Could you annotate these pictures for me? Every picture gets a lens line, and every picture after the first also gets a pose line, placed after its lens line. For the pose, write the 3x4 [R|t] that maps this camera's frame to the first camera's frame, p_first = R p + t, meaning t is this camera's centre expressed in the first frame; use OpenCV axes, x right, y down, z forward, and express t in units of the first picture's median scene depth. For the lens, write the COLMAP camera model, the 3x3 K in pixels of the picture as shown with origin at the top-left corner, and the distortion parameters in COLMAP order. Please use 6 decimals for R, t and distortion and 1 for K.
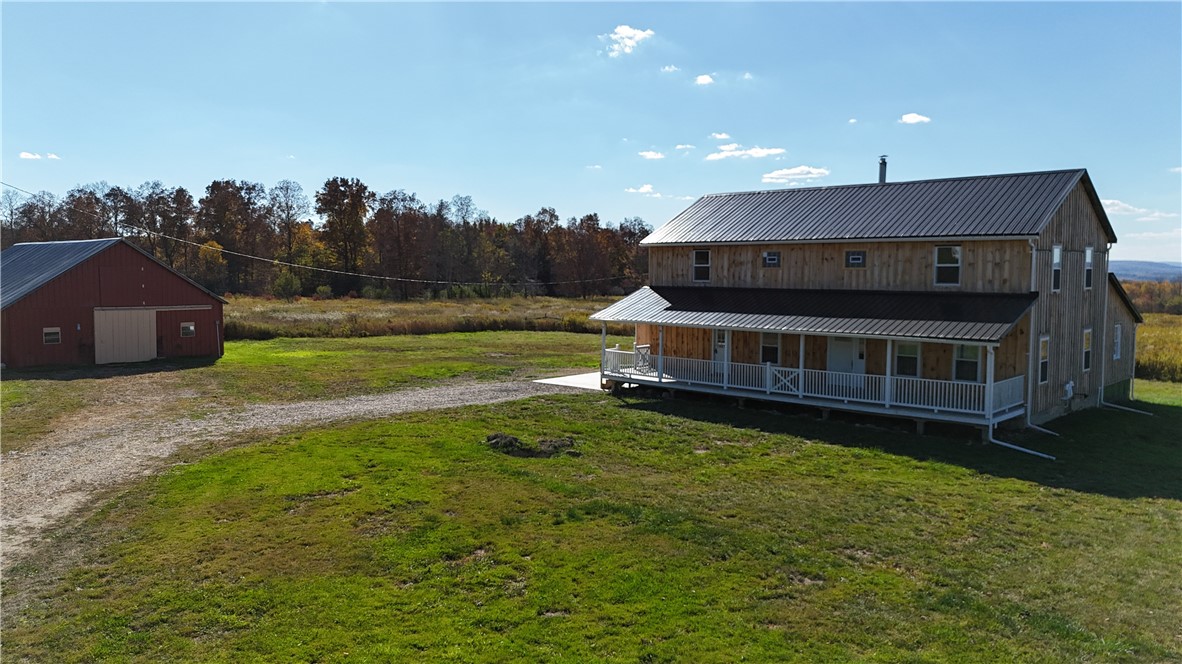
lens RADIAL K [[891.8, 0, 596.2], [0, 891.8, 335.7], [0, 0, 1]] dist [-0.004183, -0.011430]
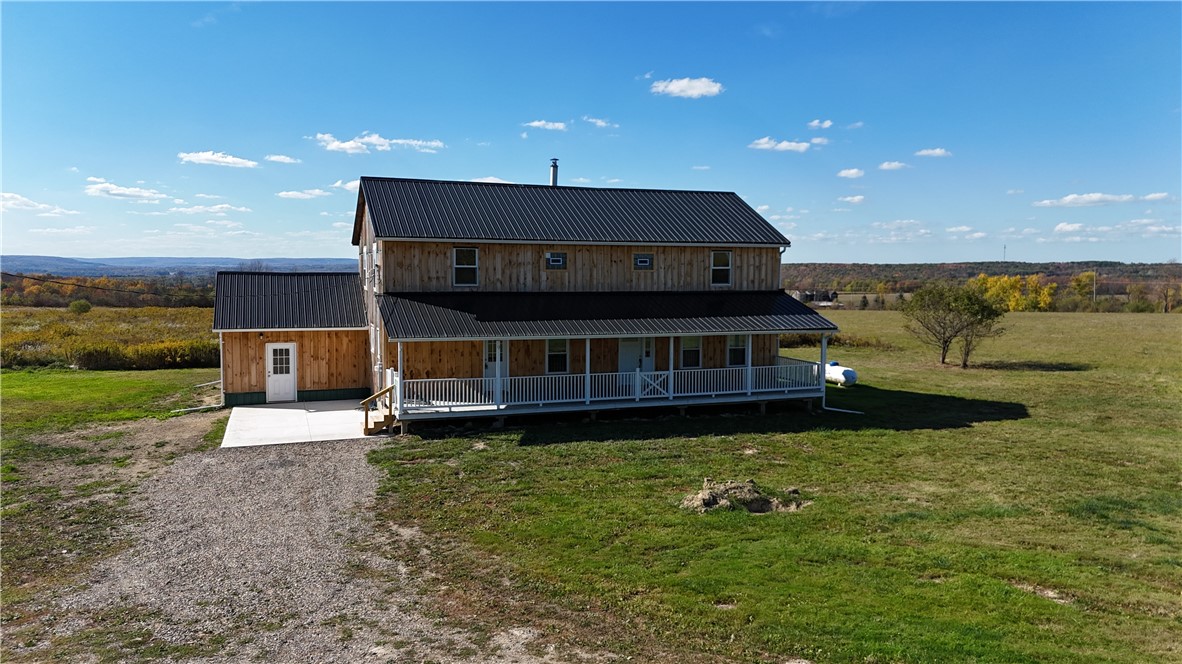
lens RADIAL K [[891.8, 0, 597.1], [0, 891.8, 327.7], [0, 0, 1]] dist [-0.004183, -0.011430]
pose [[0.425021, -0.060084, 0.903187, -0.649569], [0.064029, 0.997291, 0.036214, -0.048426], [-0.902916, 0.042439, 0.427716, 0.587427]]
